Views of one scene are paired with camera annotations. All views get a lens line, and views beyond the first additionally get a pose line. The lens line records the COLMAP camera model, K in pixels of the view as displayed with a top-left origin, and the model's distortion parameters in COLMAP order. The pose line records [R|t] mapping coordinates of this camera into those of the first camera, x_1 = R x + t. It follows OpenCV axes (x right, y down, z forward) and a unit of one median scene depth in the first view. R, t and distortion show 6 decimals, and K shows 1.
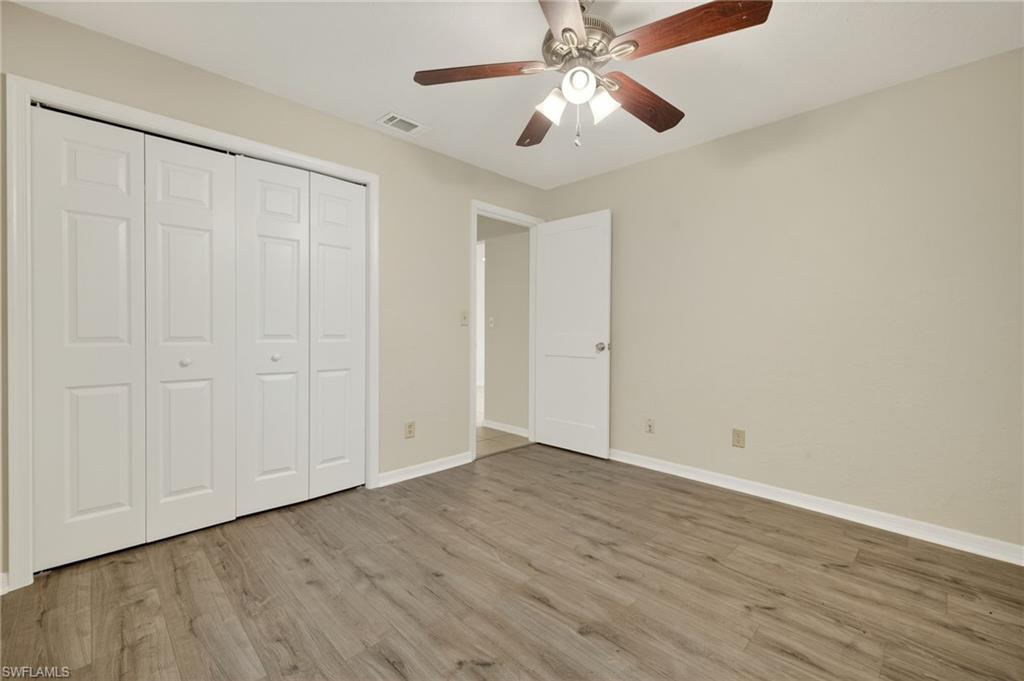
lens RADIAL K [[482.1, 0, 514.7], [0, 482.1, 333.7], [0, 0, 1]] dist [0.003302, 0.000202]
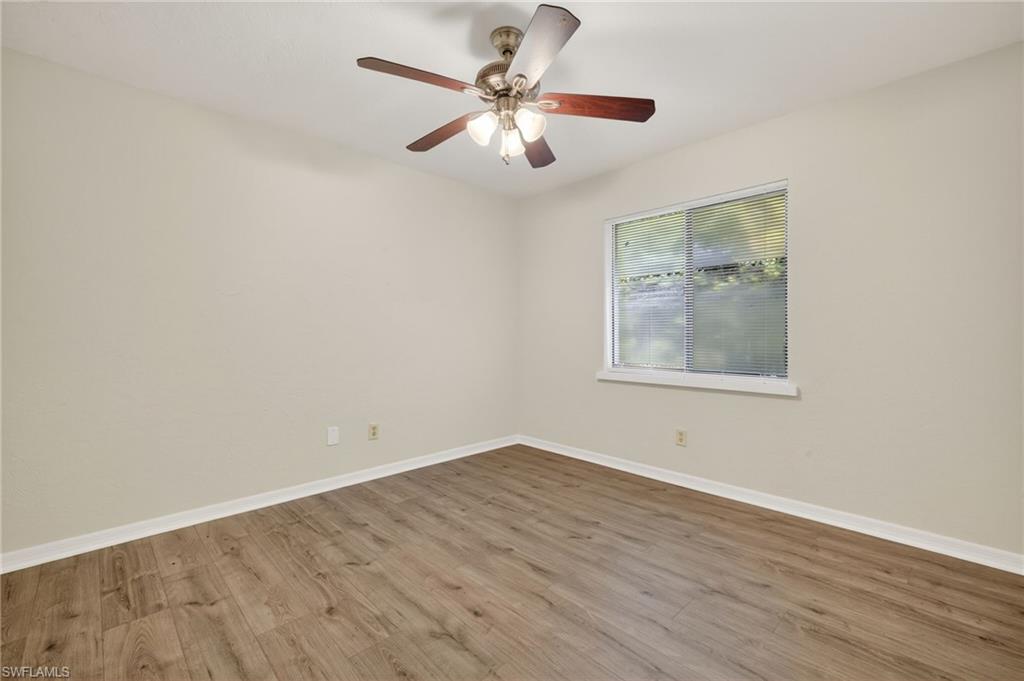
lens RADIAL K [[482.1, 0, 514.7], [0, 482.1, 333.7], [0, 0, 1]] dist [0.003302, 0.000202]
pose [[-0.999833, -0.003059, 0.018042, 0.084922], [-0.002846, 0.999926, 0.011837, -0.021806], [-0.018077, 0.011784, -0.999767, 1.952243]]
